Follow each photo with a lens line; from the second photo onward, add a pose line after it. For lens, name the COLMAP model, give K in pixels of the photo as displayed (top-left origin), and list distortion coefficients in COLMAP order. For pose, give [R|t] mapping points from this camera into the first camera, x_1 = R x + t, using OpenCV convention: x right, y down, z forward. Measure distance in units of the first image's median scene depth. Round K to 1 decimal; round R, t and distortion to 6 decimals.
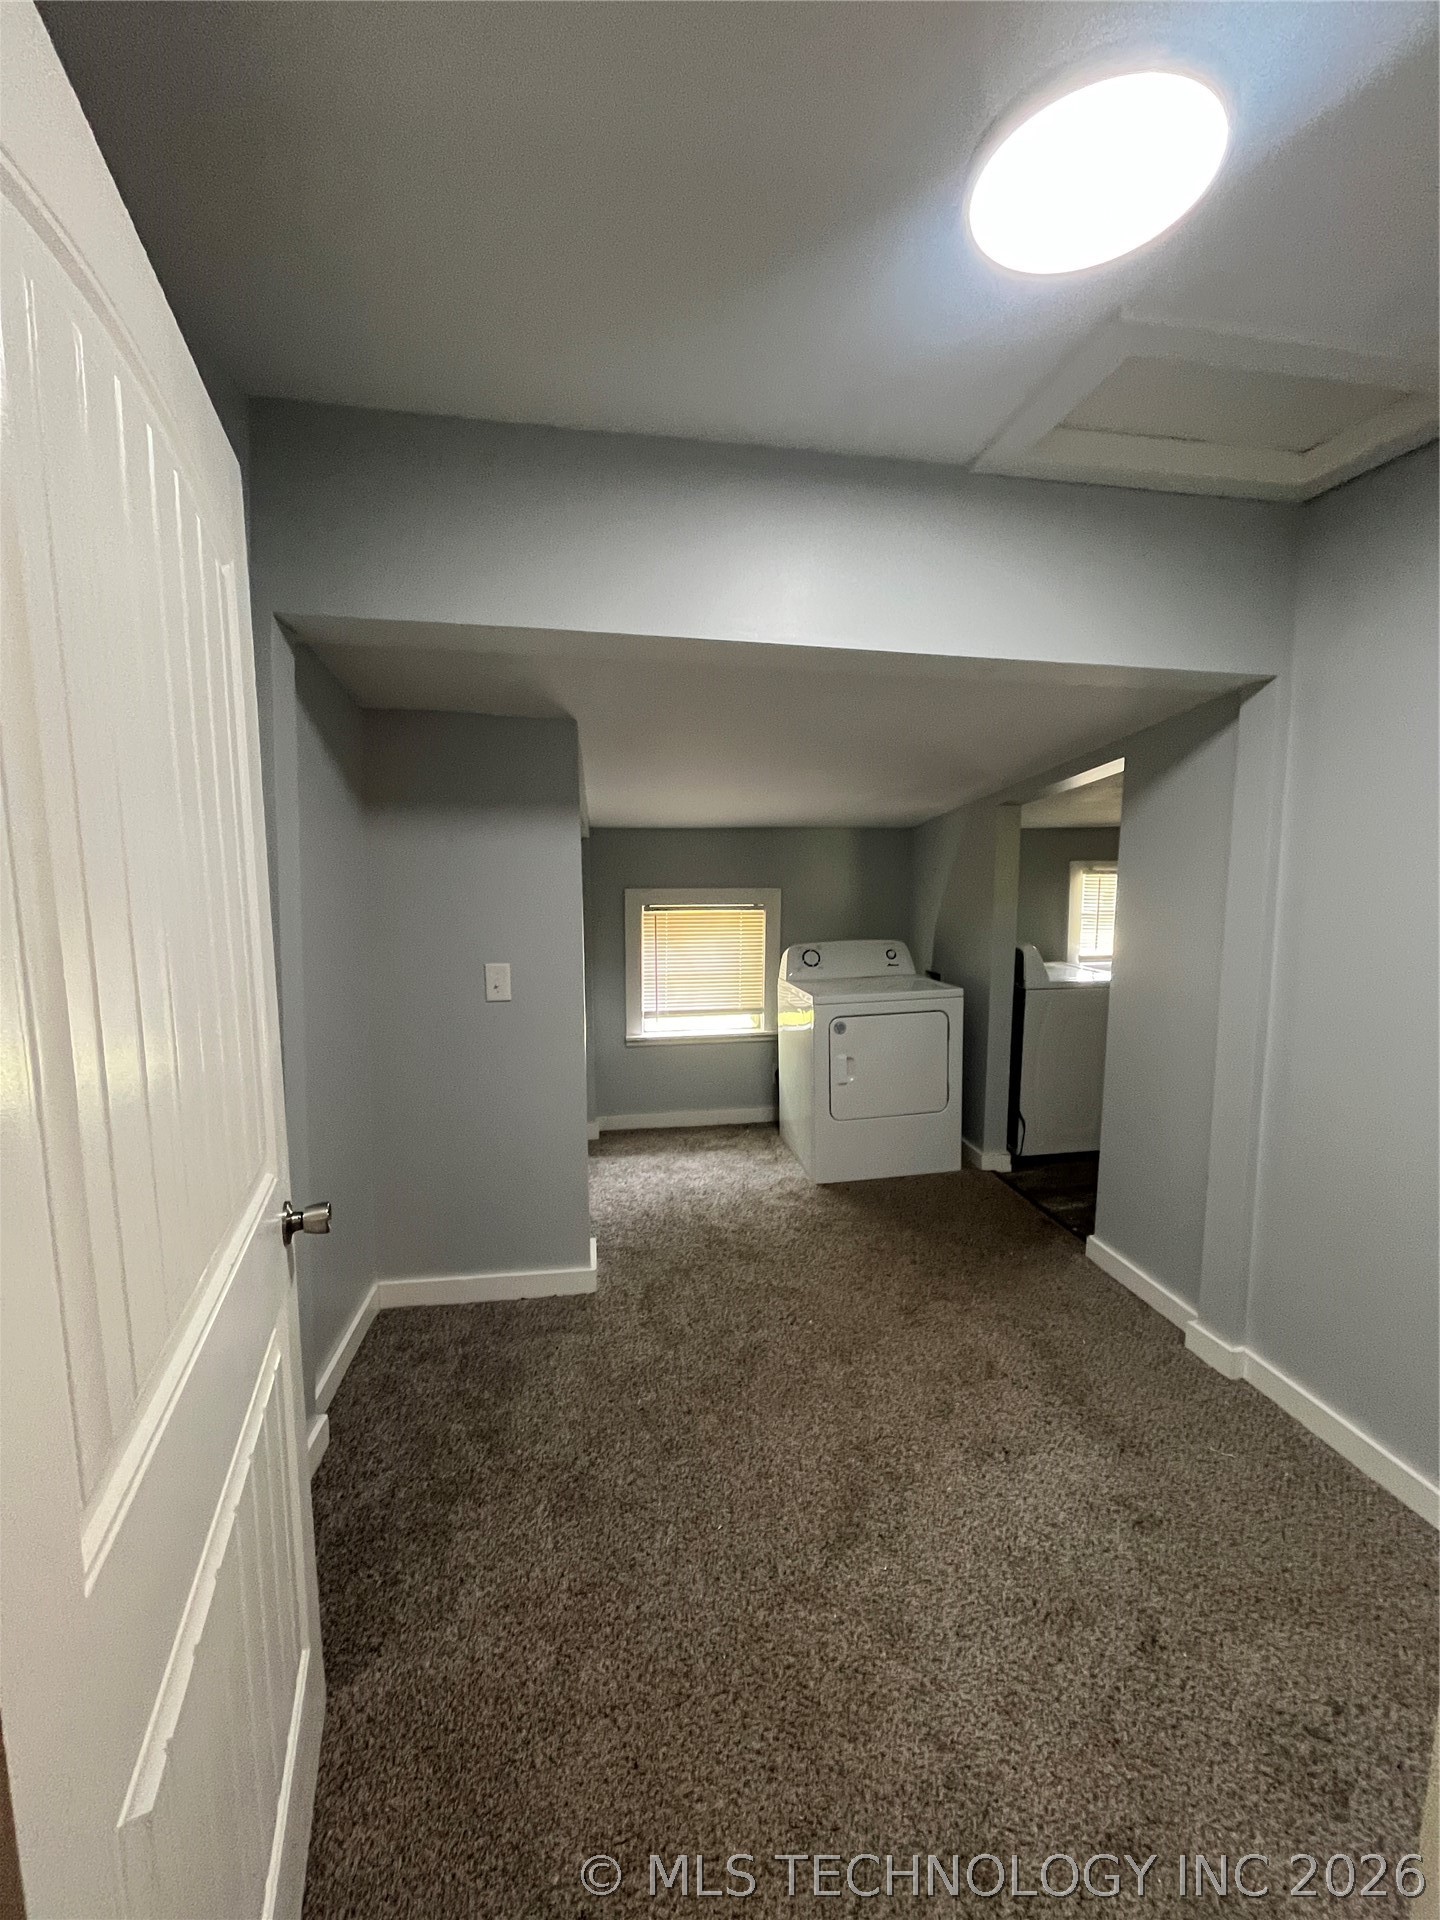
lens RADIAL K [[773.8, 0, 718.5], [0, 773.8, 958.2], [0, 0, 1]] dist [-0.001602, 0.000206]
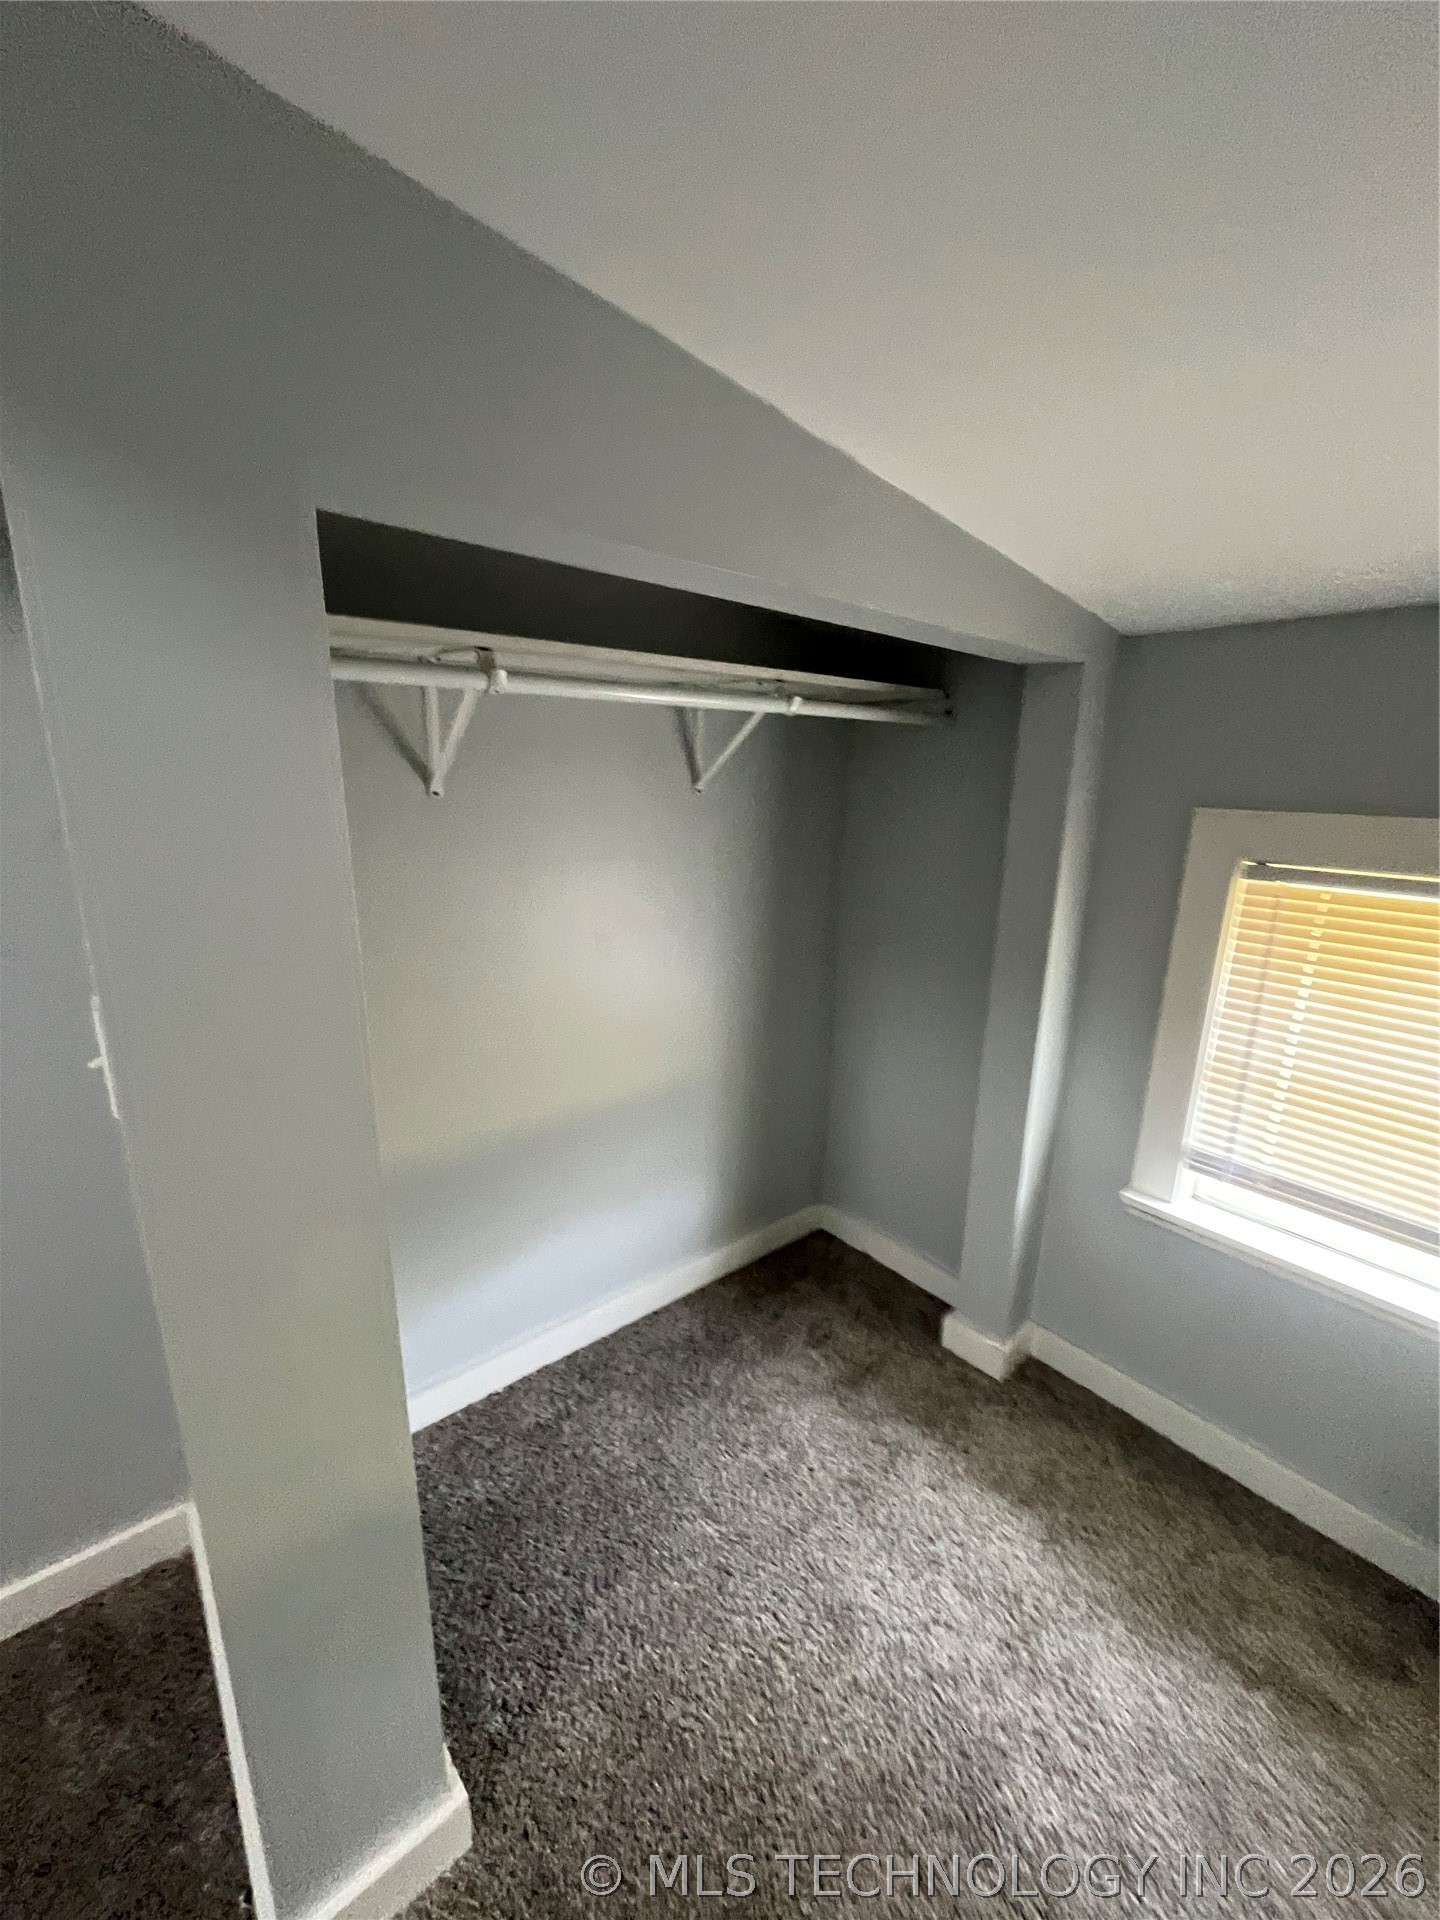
lens RADIAL K [[773.8, 0, 718.5], [0, 773.8, 958.2], [0, 0, 1]] dist [-0.001602, 0.000206]
pose [[0.510492, 0.217068, -0.832033, 0.079022], [-0.109141, 0.976144, 0.187701, -0.067124], [0.852928, -0.005011, 0.522005, 0.654330]]
